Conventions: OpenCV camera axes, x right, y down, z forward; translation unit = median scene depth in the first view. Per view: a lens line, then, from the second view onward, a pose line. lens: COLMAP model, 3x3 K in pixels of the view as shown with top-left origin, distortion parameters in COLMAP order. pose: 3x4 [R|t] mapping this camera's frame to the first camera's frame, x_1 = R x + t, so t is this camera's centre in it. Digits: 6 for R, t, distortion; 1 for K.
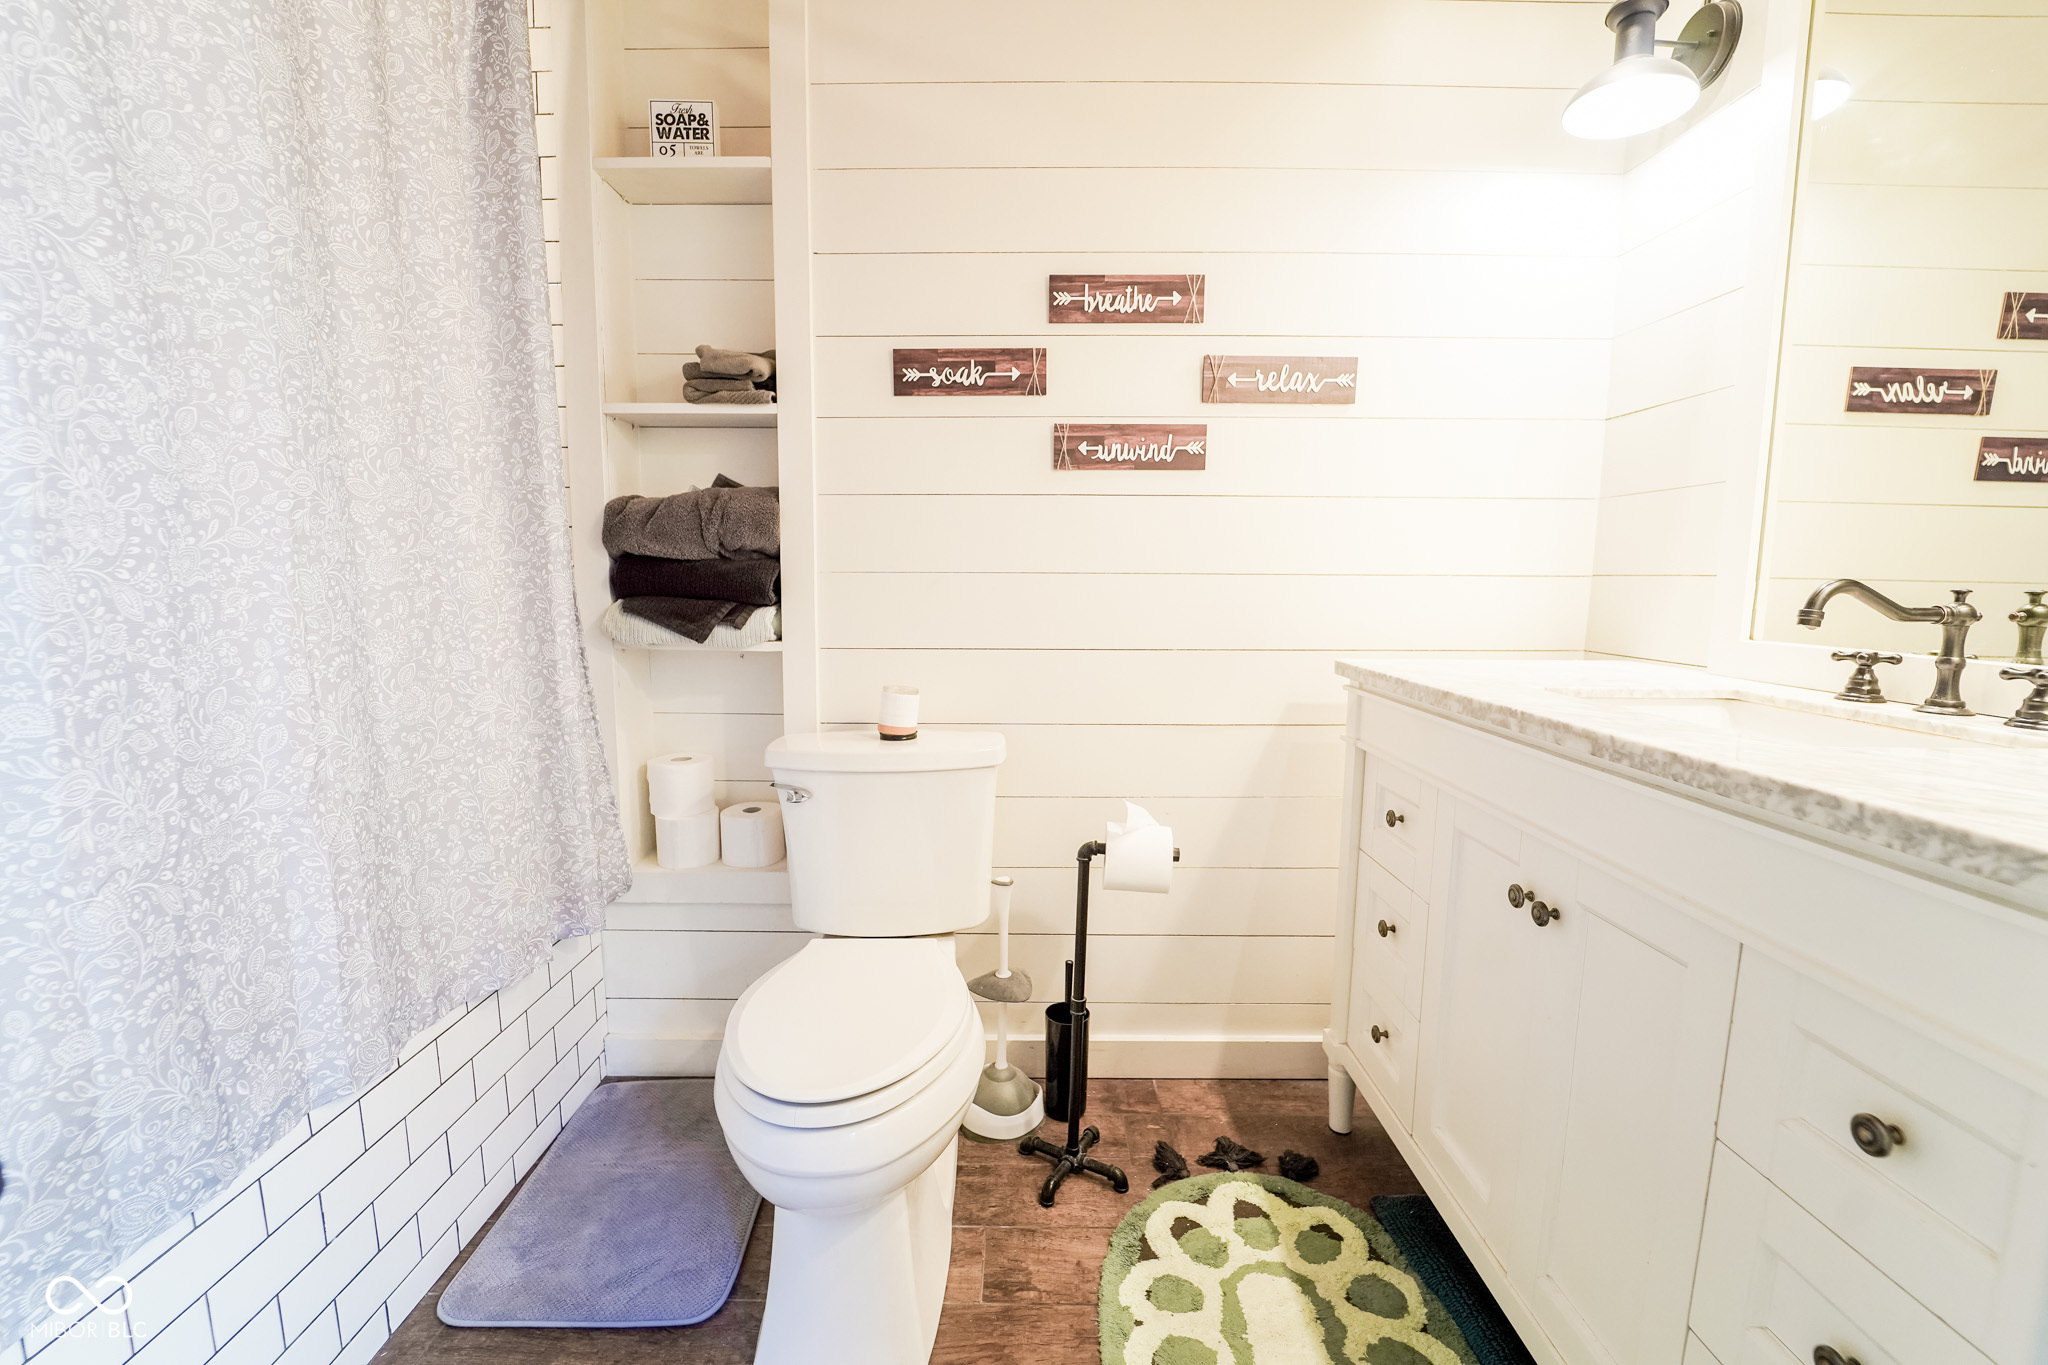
lens RADIAL K [[835.3, 0, 1022.0], [0, 835.3, 690.3], [0, 0, 1]] dist [-0.022981, 0.000035]
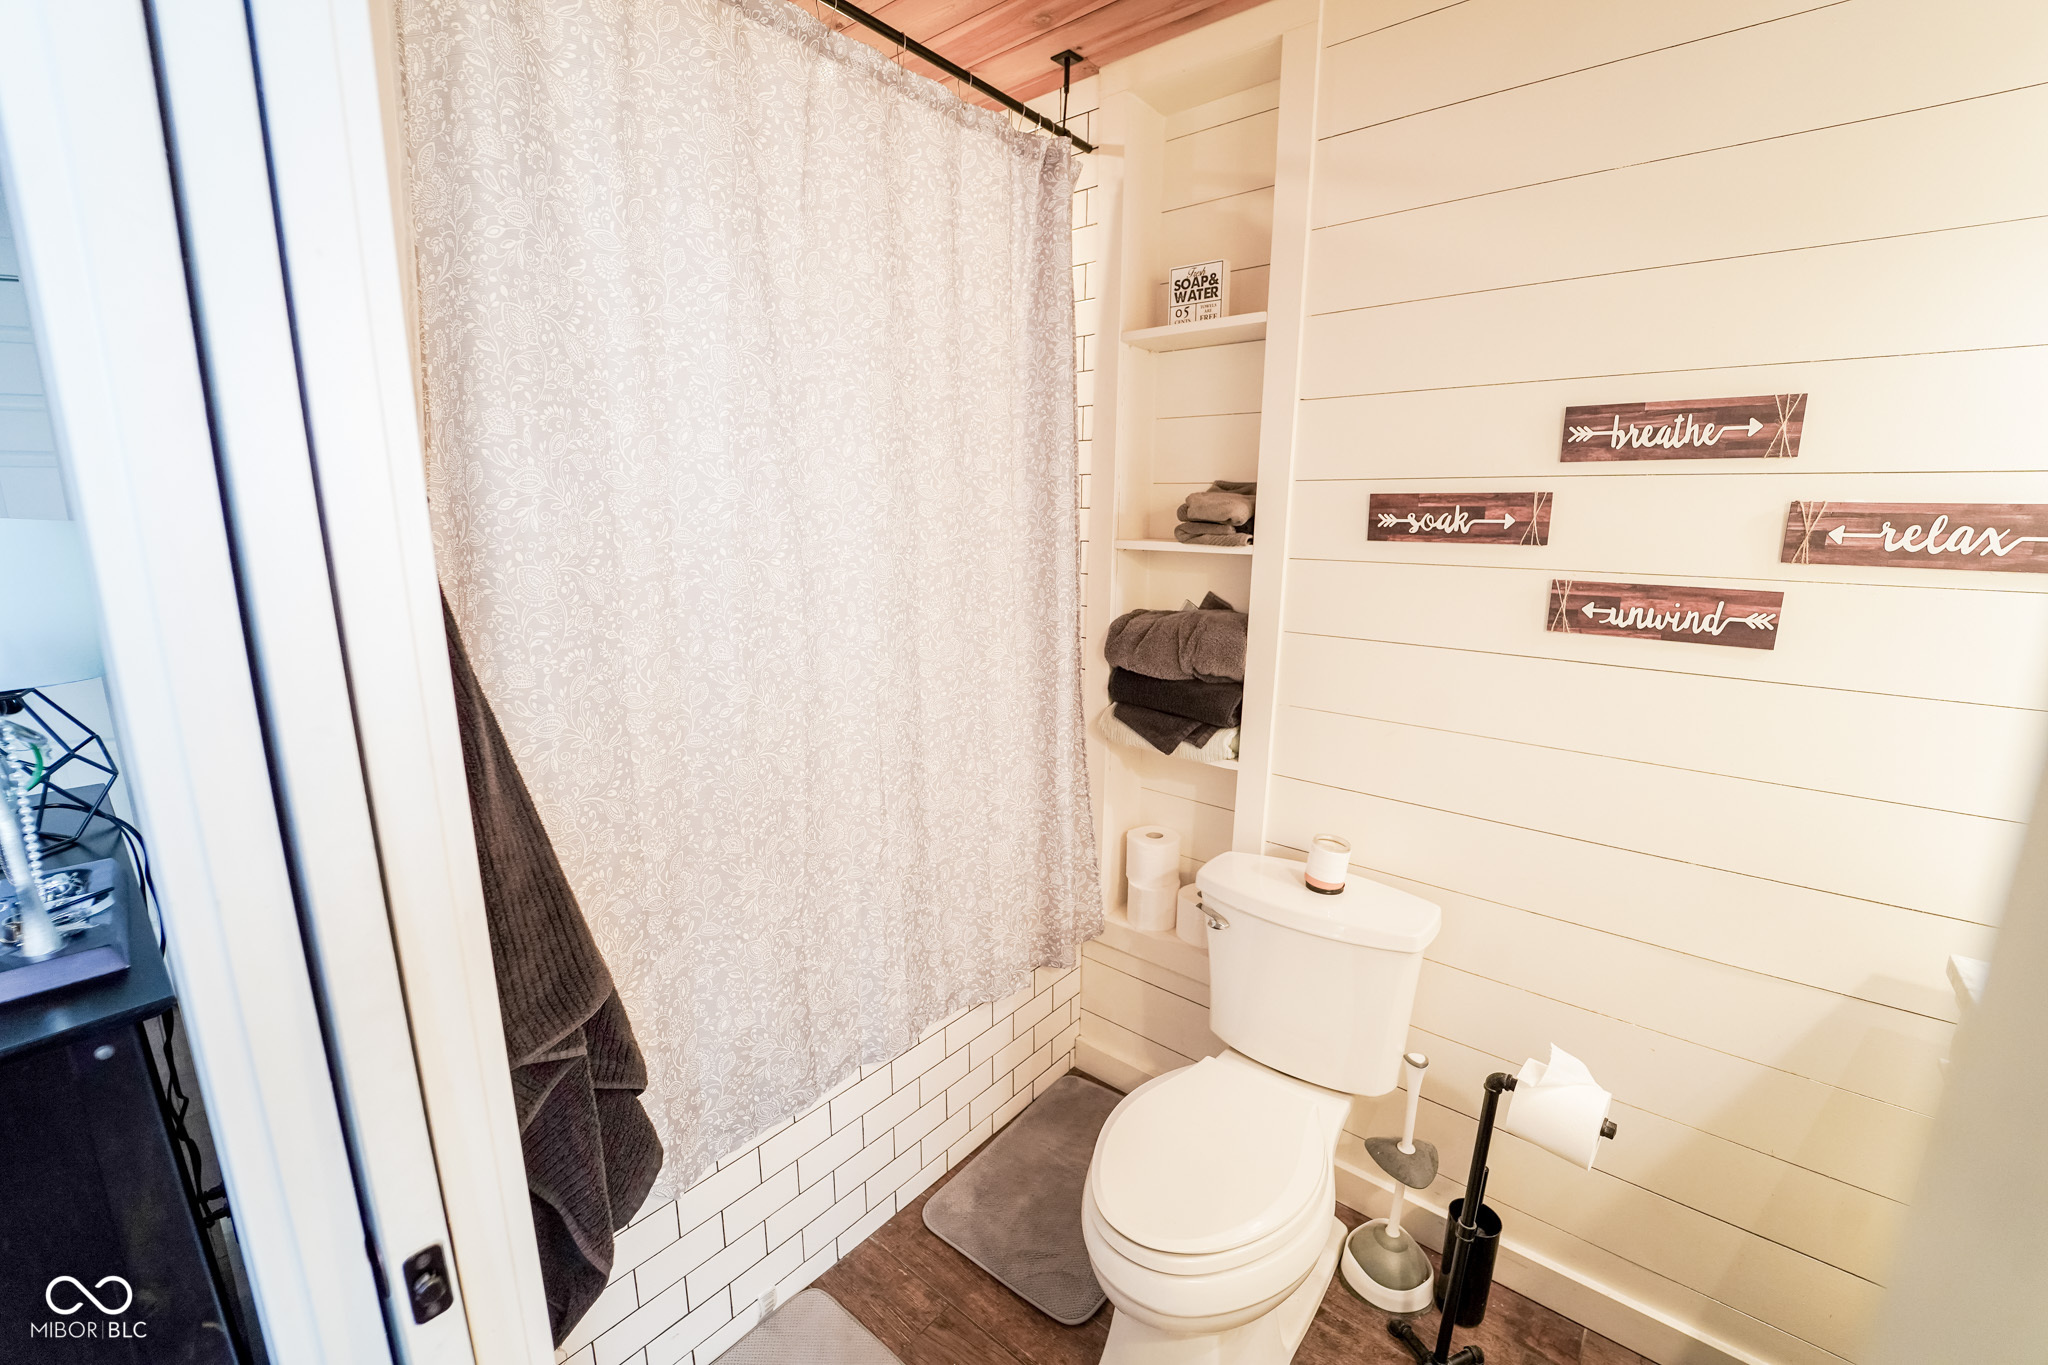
lens RADIAL K [[835.3, 0, 1031.2], [0, 835.3, 684.0], [0, 0, 1]] dist [-0.022981, 0.000035]
pose [[0.768433, 0.131995, -0.626169, 0.178983], [-0.087177, 0.990966, 0.101910, -0.260899], [0.633964, -0.023723, 0.772999, -0.000687]]
